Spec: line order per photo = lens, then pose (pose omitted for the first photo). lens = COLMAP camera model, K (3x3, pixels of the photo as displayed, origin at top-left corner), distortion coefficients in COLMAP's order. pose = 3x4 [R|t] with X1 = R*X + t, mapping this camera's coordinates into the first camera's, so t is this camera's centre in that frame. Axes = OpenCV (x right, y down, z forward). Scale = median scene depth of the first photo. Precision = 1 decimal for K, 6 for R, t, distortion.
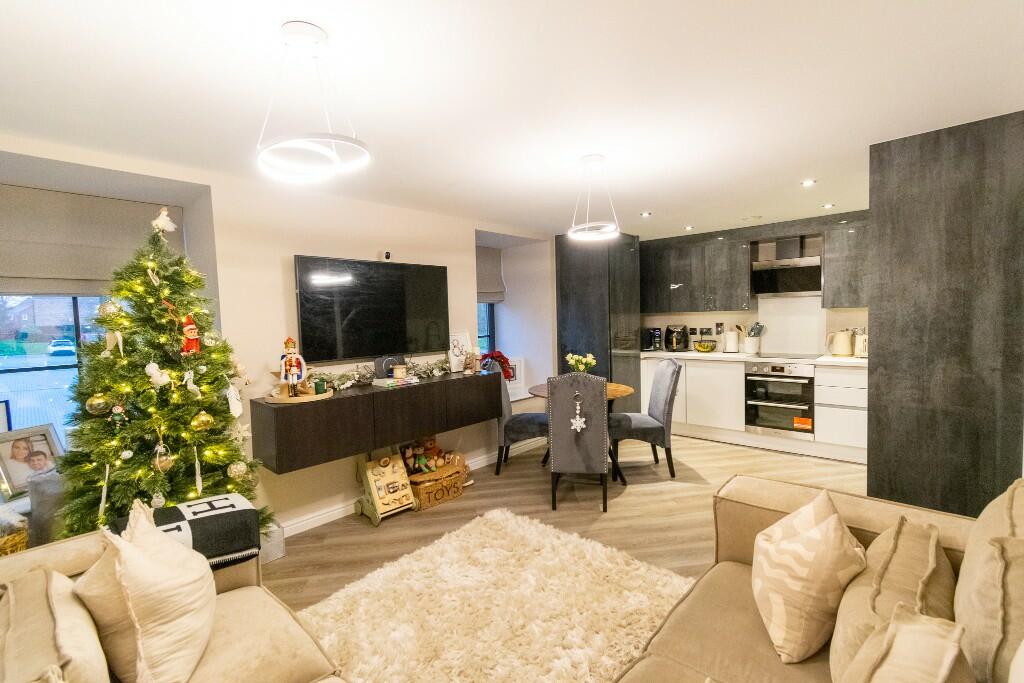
lens RADIAL K [[450.3, 0, 513.5], [0, 450.3, 337.8], [0, 0, 1]] dist [-0.001820, -0.000235]
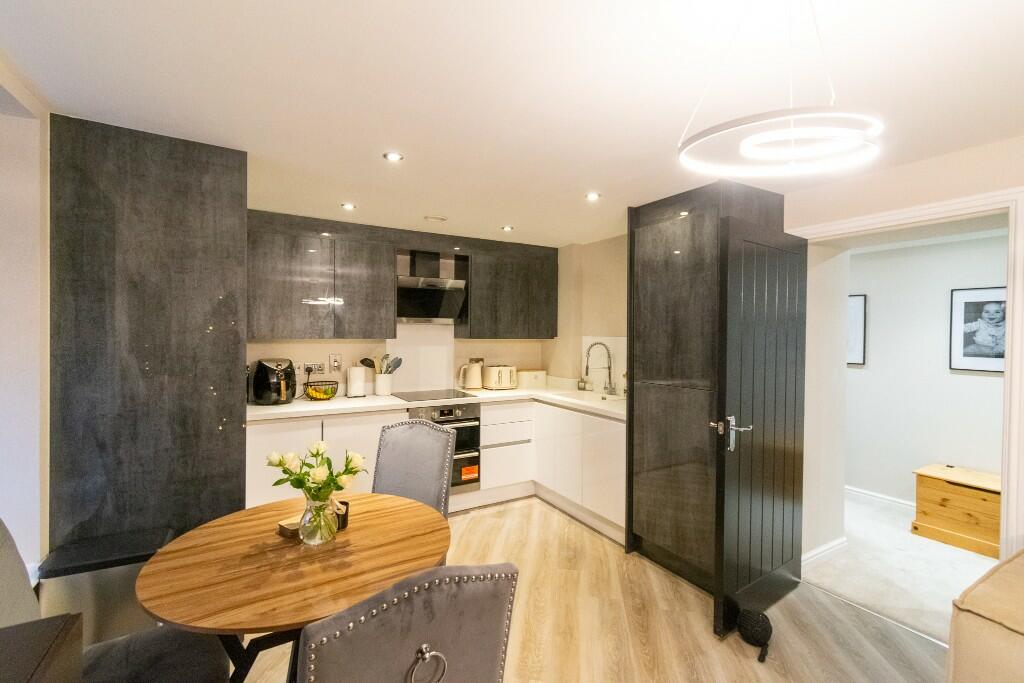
lens RADIAL K [[456.3, 0, 513.0], [0, 456.3, 337.7], [0, 0, 1]] dist [0.000670, 0.000045]
pose [[0.297735, 0.023009, 0.954371, -0.150792], [0.031818, 0.998915, -0.034009, -0.031344], [-0.954118, 0.040492, 0.296680, 0.607076]]
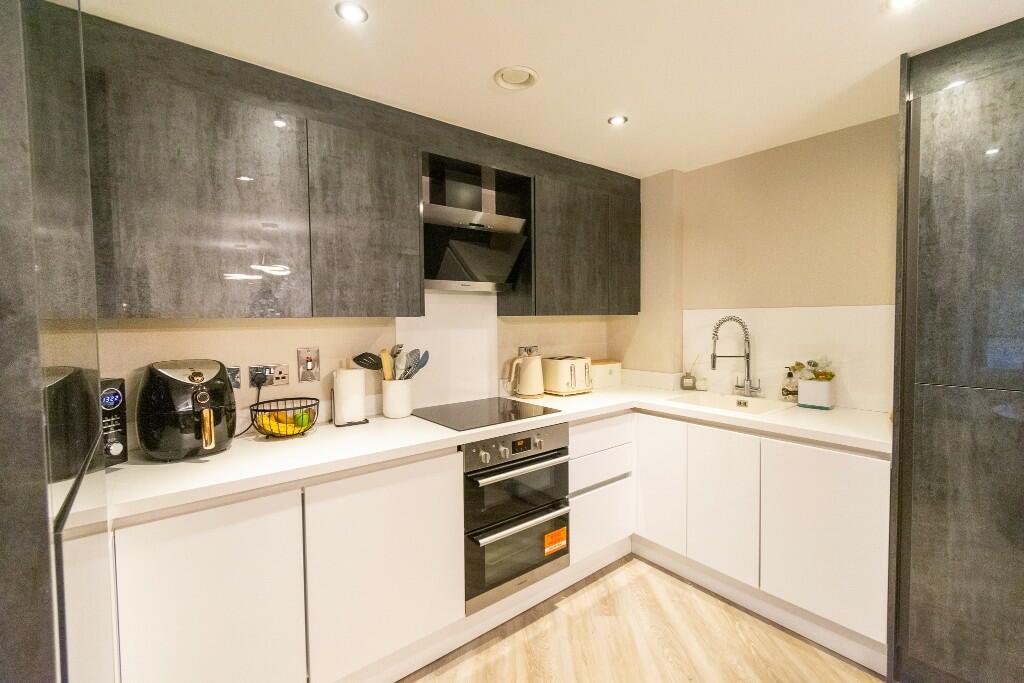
lens RADIAL K [[450.3, 0, 513.5], [0, 450.3, 337.8], [0, 0, 1]] dist [-0.001820, -0.000235]
pose [[0.162621, -0.014277, 0.986585, 0.131098], [0.057129, 0.998354, 0.005031, -0.039721], [-0.985033, 0.055545, 0.163169, 0.881303]]
